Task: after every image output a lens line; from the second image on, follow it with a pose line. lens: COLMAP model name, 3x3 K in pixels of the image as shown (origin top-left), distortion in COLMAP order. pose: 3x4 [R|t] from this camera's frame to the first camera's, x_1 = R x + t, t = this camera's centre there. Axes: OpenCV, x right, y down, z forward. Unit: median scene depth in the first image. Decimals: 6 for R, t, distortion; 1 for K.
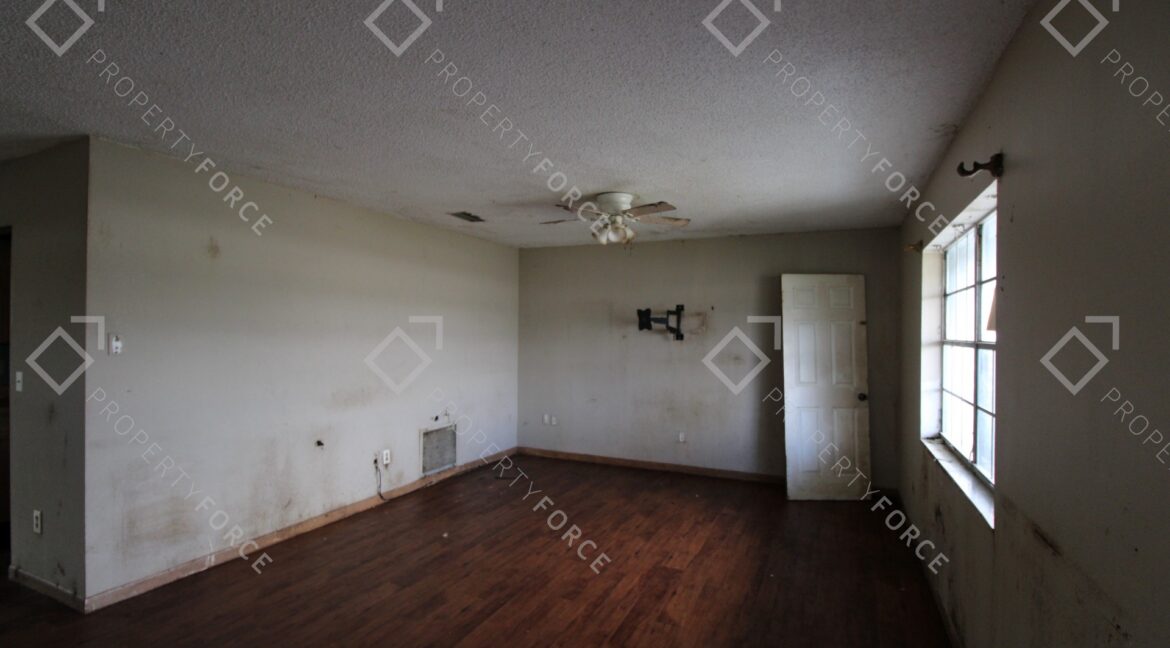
lens RADIAL K [[546.3, 0, 596.3], [0, 546.3, 329.3], [0, 0, 1]] dist [-0.000610, -0.012279]
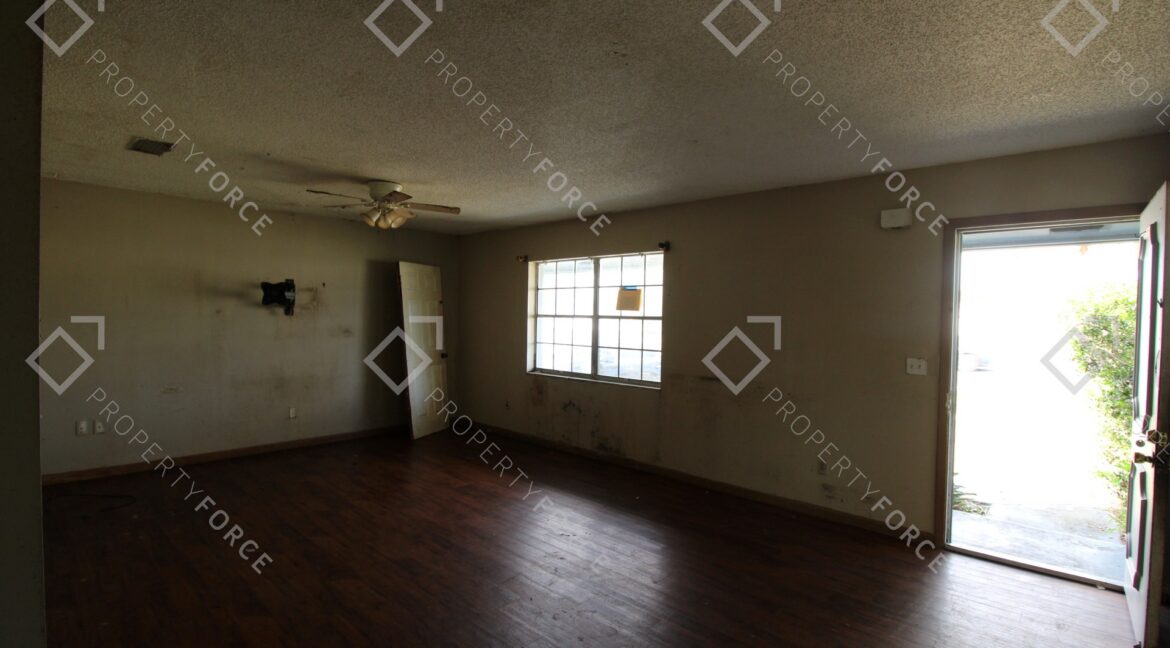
lens RADIAL K [[546.3, 0, 596.3], [0, 546.3, 329.3], [0, 0, 1]] dist [-0.000610, -0.012279]
pose [[0.313277, -0.028089, 0.949246, -0.770278], [-0.017066, 0.999235, 0.035201, 0.001461], [-0.949508, -0.027228, 0.312558, 0.213912]]
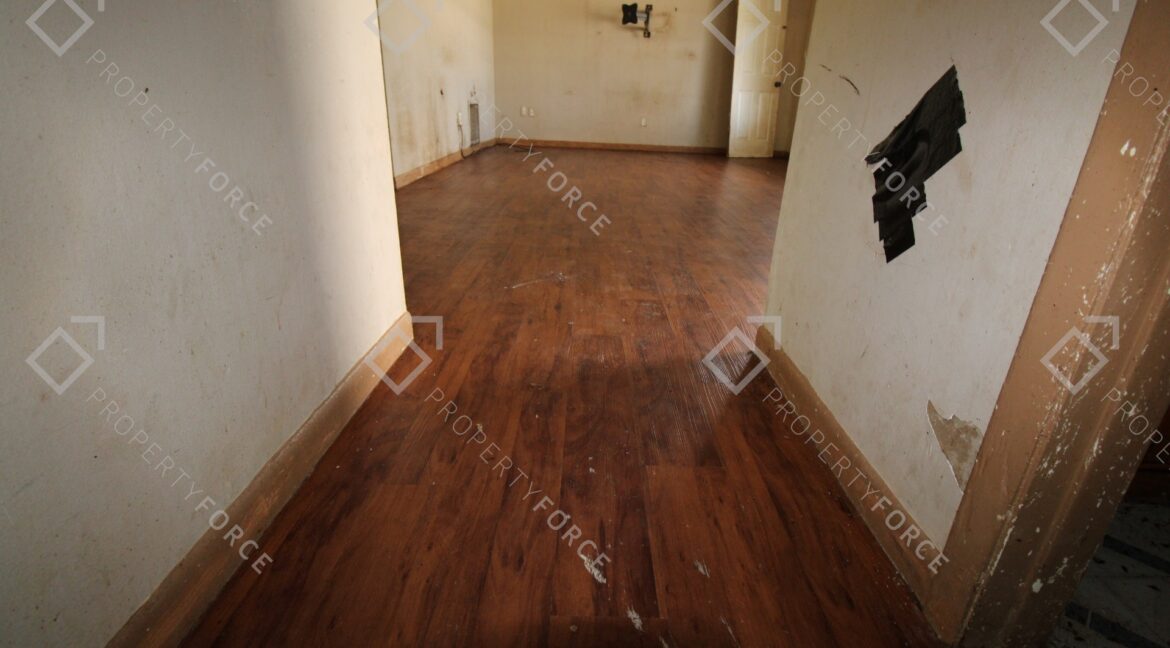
lens RADIAL K [[546.3, 0, 596.3], [0, 546.3, 329.3], [0, 0, 1]] dist [-0.000610, -0.012279]
pose [[0.912356, -0.132078, 0.387508, -0.650996], [-0.033975, 0.918839, 0.393167, 0.182335], [-0.407986, -0.371874, 0.833821, -0.277702]]
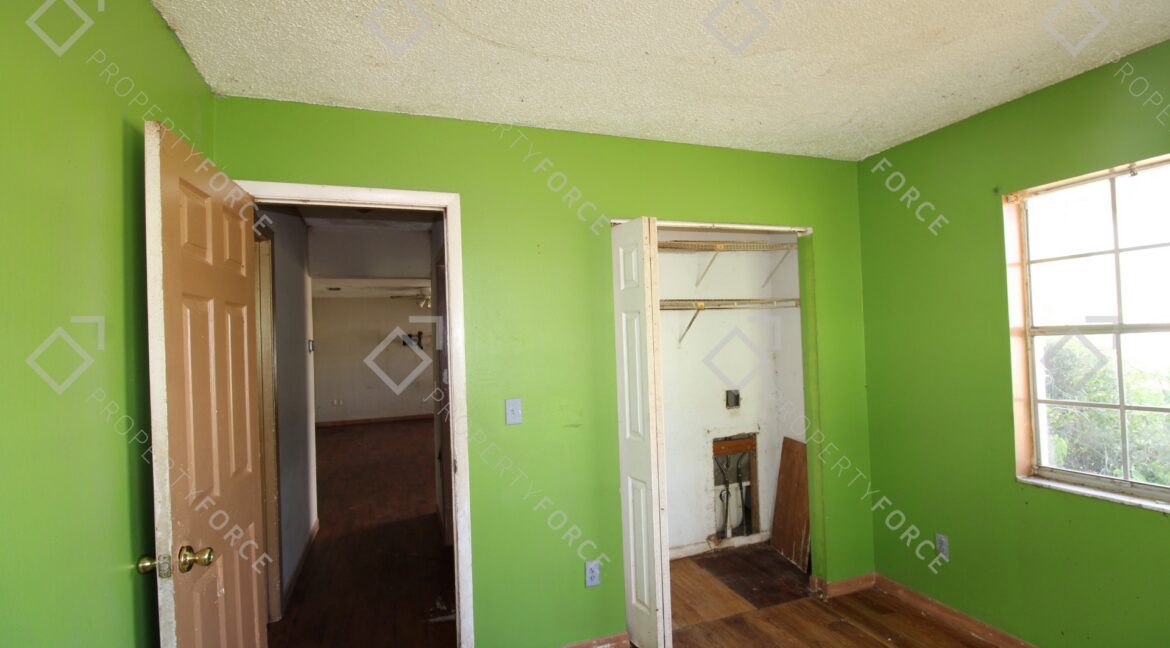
lens RADIAL K [[546.3, 0, 596.3], [0, 546.3, 329.3], [0, 0, 1]] dist [-0.000610, -0.012279]
pose [[0.716408, -0.019328, 0.697413, -0.946584], [0.038102, 0.999208, -0.011449, -0.009217], [-0.696640, 0.034775, 0.716578, -1.033902]]
